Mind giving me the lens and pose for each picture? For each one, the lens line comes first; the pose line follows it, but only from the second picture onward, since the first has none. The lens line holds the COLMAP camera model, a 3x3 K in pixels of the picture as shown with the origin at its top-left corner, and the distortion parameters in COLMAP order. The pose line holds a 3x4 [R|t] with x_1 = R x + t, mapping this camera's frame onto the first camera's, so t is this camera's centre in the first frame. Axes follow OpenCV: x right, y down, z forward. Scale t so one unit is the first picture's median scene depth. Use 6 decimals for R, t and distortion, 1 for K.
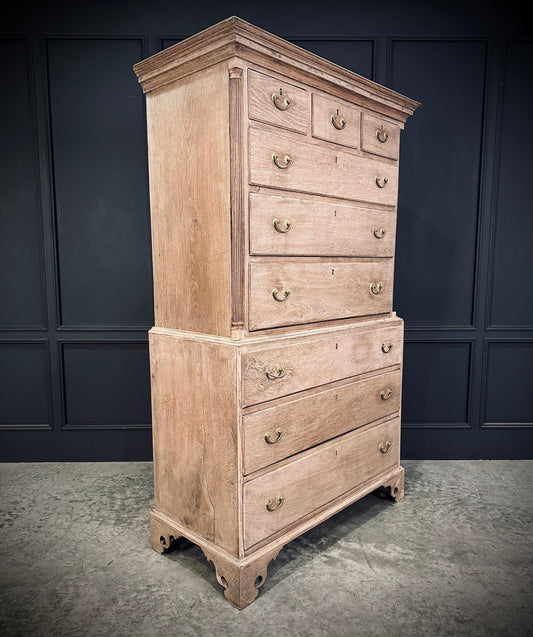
lens RADIAL K [[475.5, 0, 267.9], [0, 475.5, 333.9], [0, 0, 1]] dist [0.007898, -0.015819]
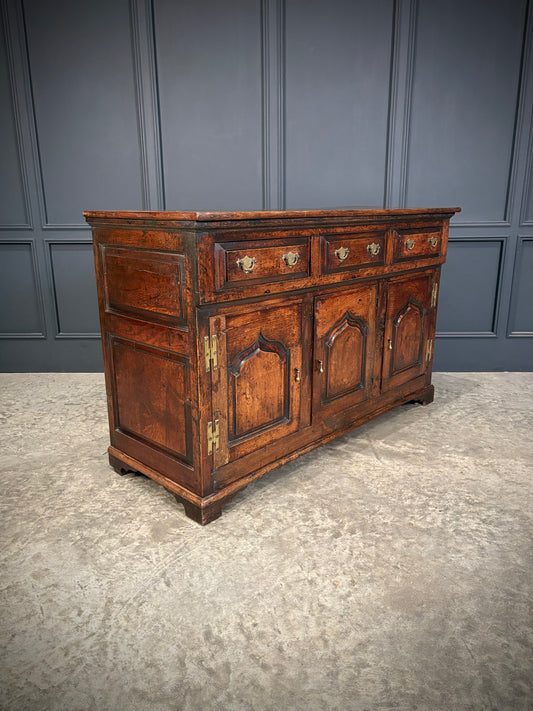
lens RADIAL K [[507.0, 0, 267.6], [0, 507.0, 355.3], [0, 0, 1]] dist [0.003894, -0.000440]
pose [[0.999440, 0.001956, -0.033400, 0.028026], [0.002814, 0.989836, 0.142184, 0.134541], [0.033339, -0.142199, 0.989277, 0.025633]]
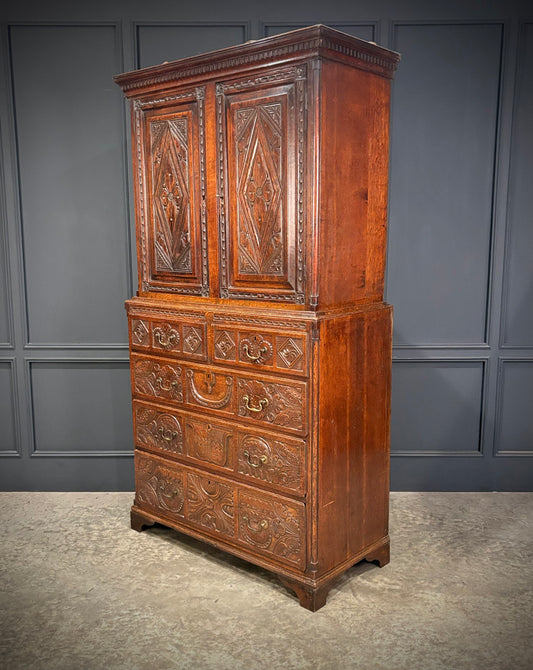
lens RADIAL K [[629.5, 0, 261.1], [0, 629.5, 358.5], [0, 0, 1]] dist [0.001737, 0.000000]
pose [[0.999809, 0.001218, -0.019489, 0.044330], [-0.000410, 0.999142, 0.041411, -0.051515], [0.019523, -0.041396, 0.998952, -0.268265]]
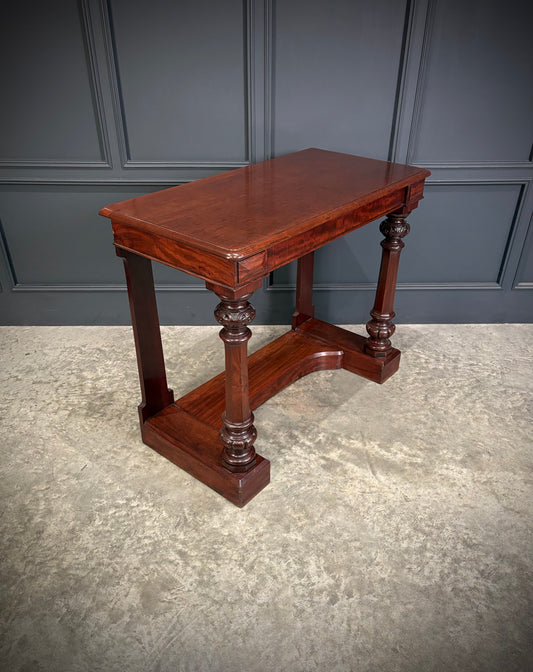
lens RADIAL K [[513.1, 0, 266.1], [0, 513.1, 337.8], [0, 0, 1]] dist [0.014274, -0.008065]
pose [[0.999939, 0.000349, 0.011046, 0.000920], [-0.004824, 0.913016, 0.407896, -0.132834], [-0.009943, -0.407924, 0.912962, 0.203771]]
